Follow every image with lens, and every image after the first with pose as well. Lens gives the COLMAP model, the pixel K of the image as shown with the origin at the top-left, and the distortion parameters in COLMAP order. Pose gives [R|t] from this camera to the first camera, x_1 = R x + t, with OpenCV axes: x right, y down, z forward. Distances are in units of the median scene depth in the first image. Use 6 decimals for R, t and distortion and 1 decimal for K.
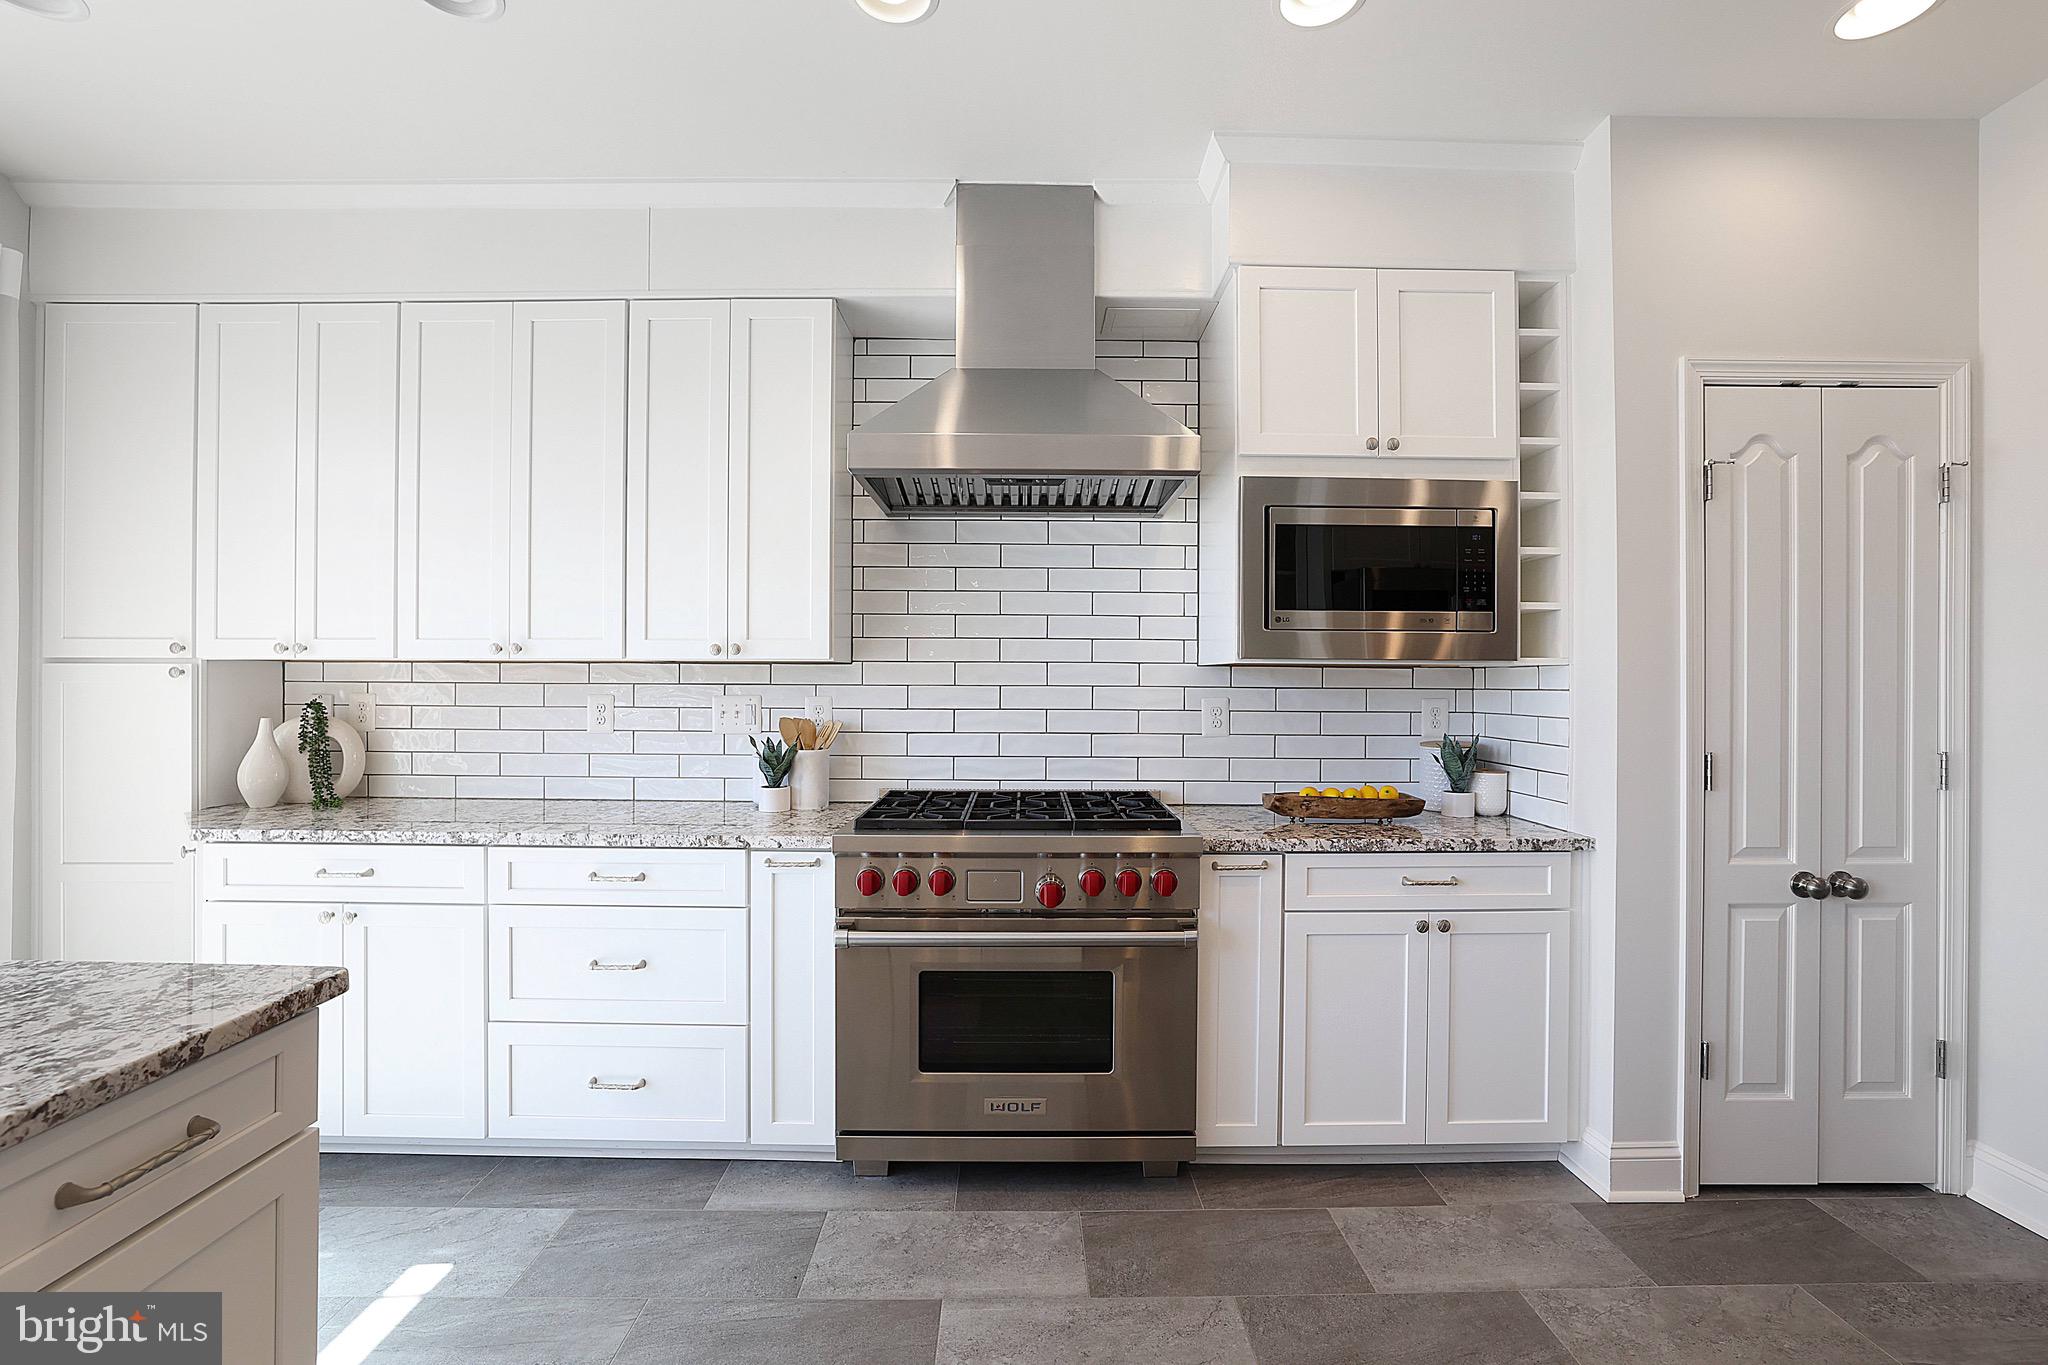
lens RADIAL K [[875.9, 0, 1028.2], [0, 875.9, 679.4], [0, 0, 1]] dist [-0.055364, 0.021183]
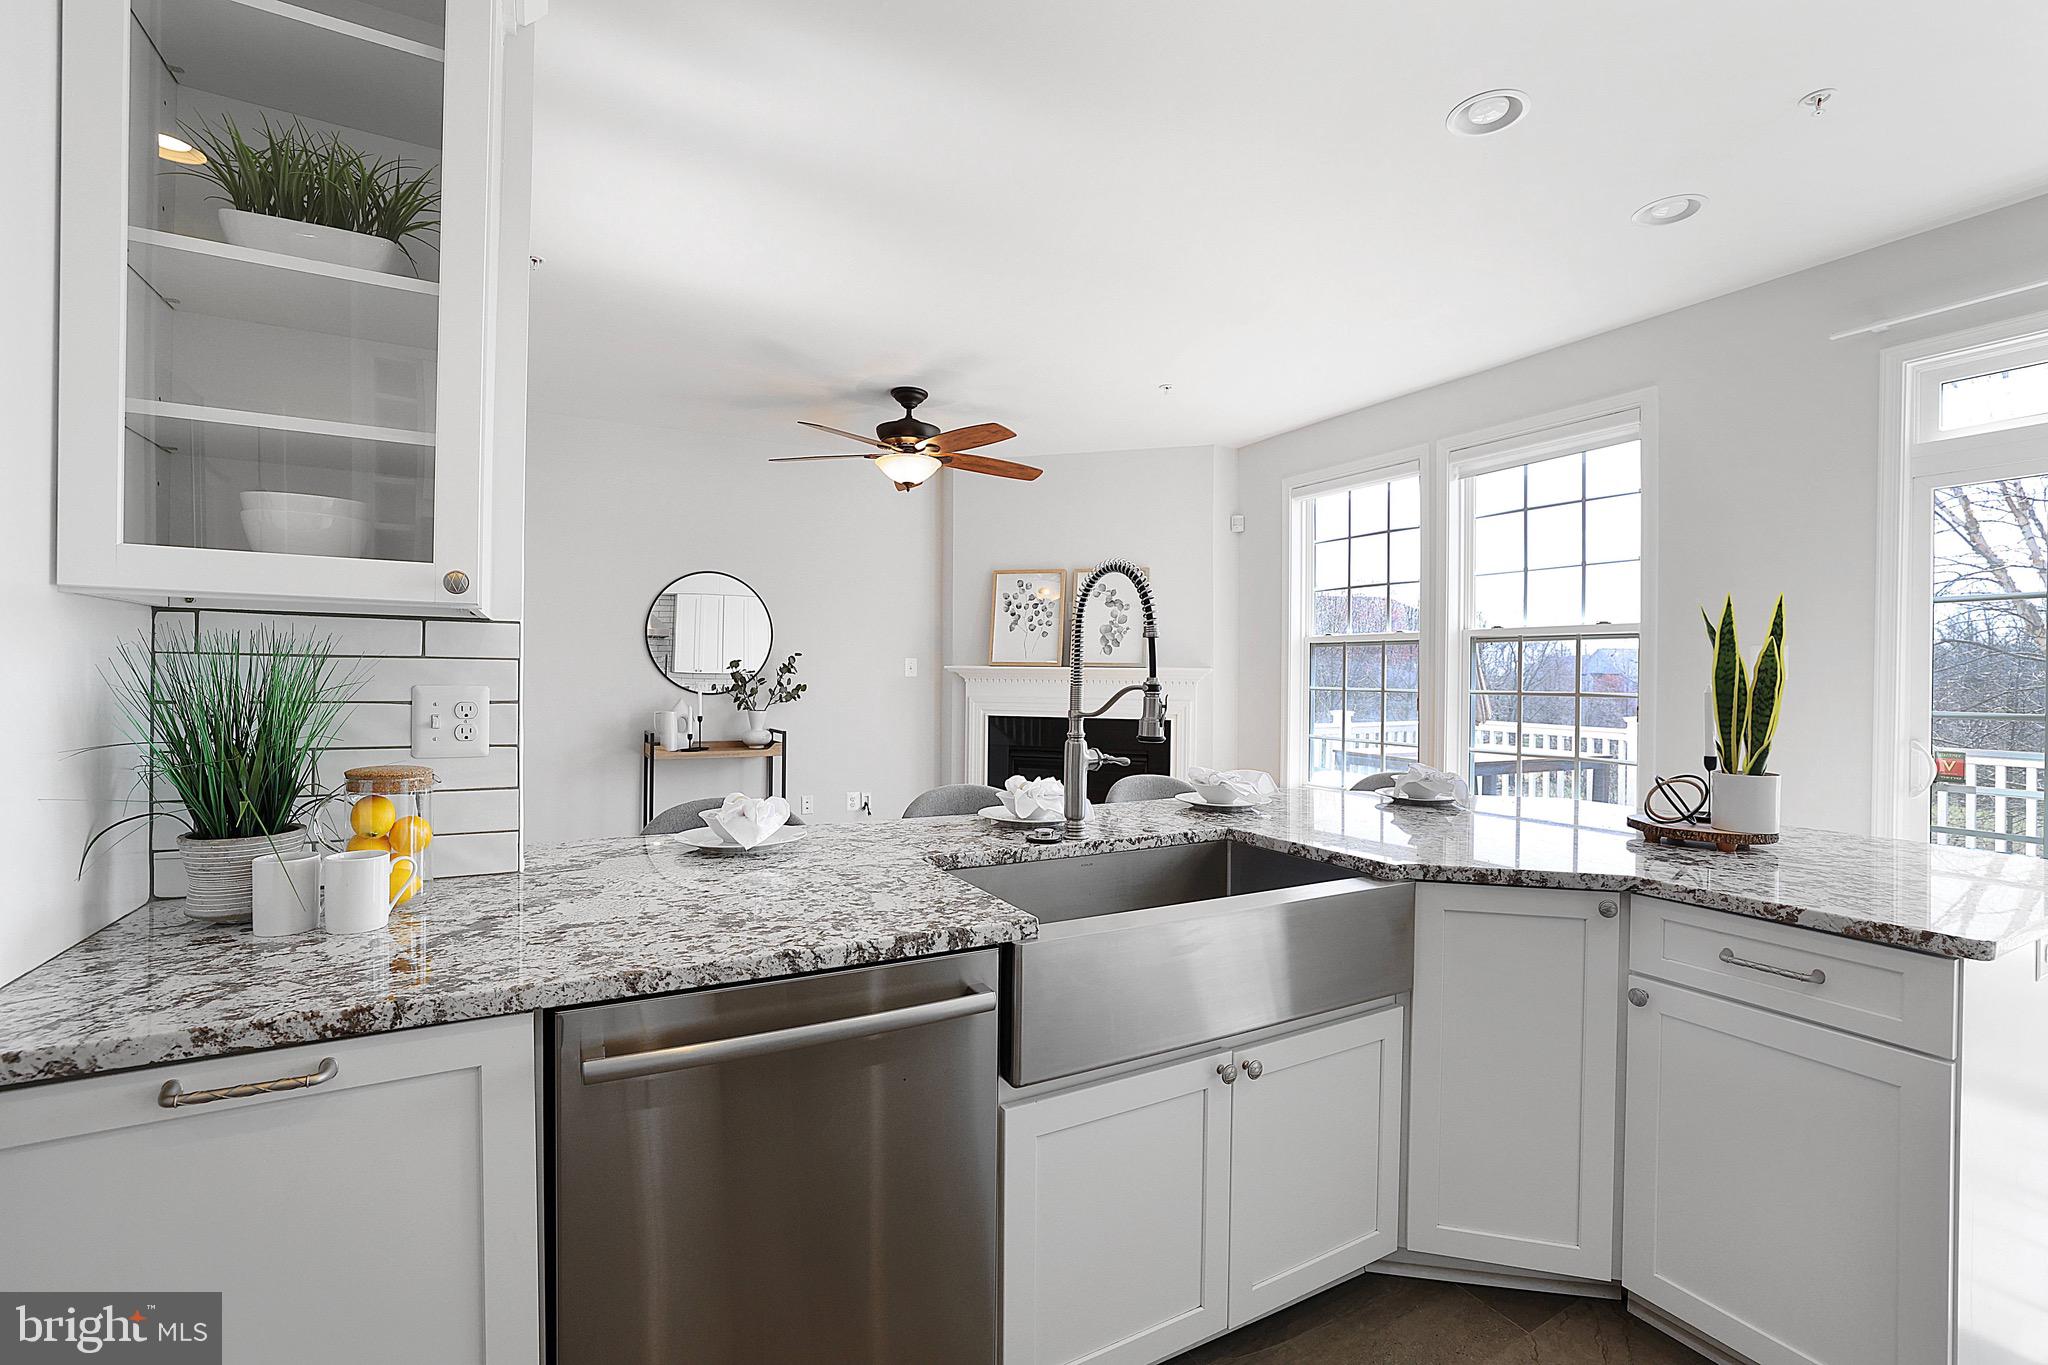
lens RADIAL K [[875.9, 0, 1028.2], [0, 875.9, 679.4], [0, 0, 1]] dist [-0.055364, 0.021183]
pose [[-0.877774, -0.012384, -0.478914, 0.377068], [-0.013678, 0.999906, -0.000786, 0.011412], [0.478879, 0.005861, -0.877861, 0.651178]]
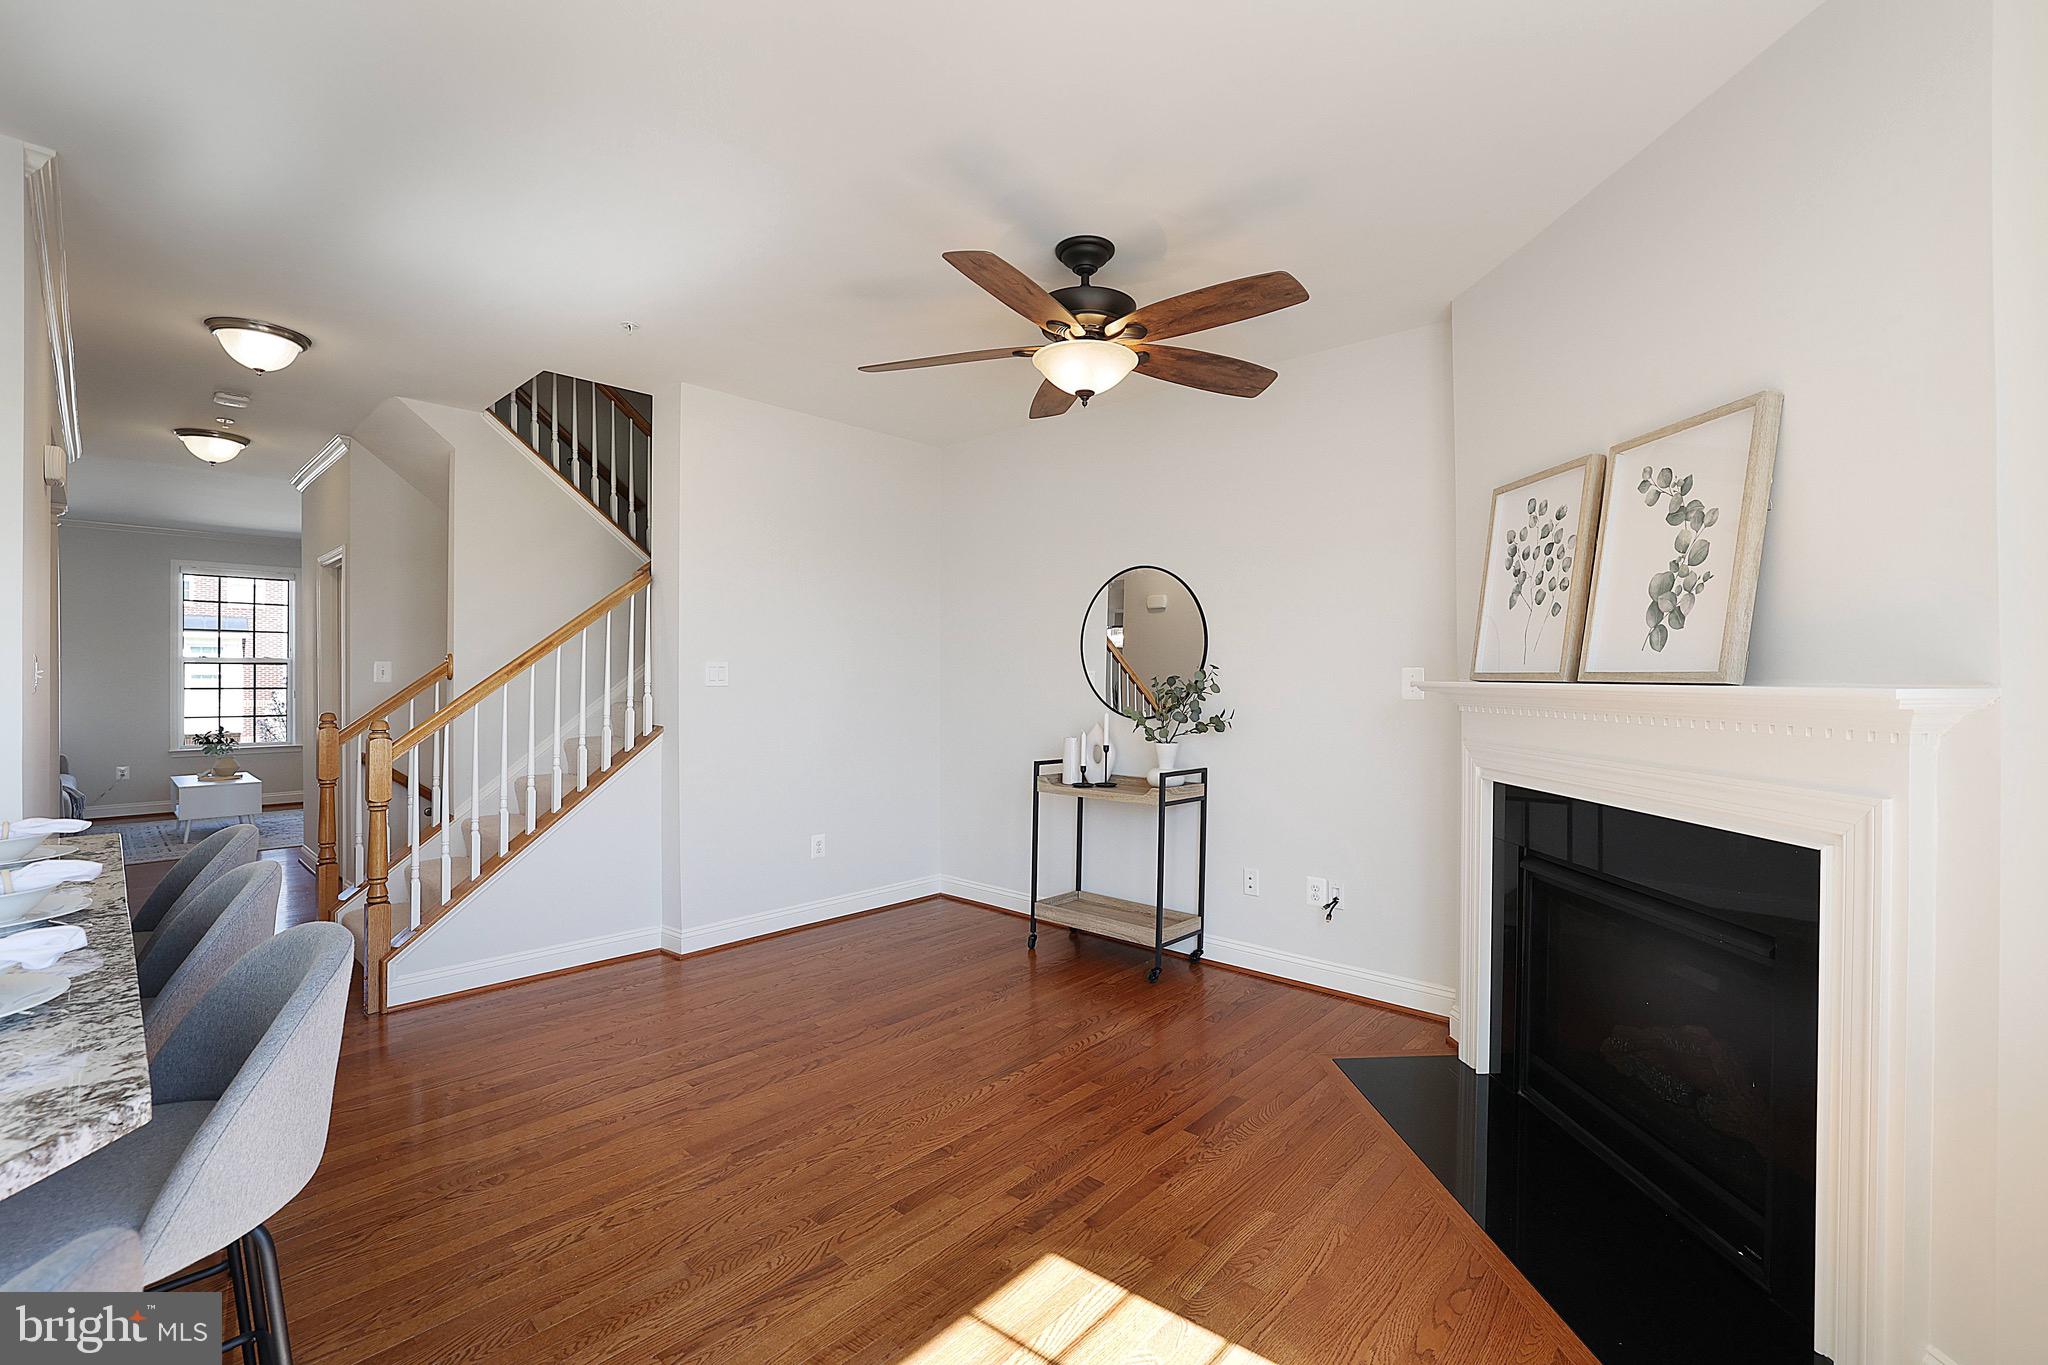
lens RADIAL K [[875.9, 0, 1028.2], [0, 875.9, 679.4], [0, 0, 1]] dist [-0.055364, 0.021183]
pose [[-0.734871, -0.008085, 0.678159, -1.074470], [-0.006544, 0.999967, 0.004831, -0.031000], [-0.678176, -0.000888, -0.734899, -0.238767]]
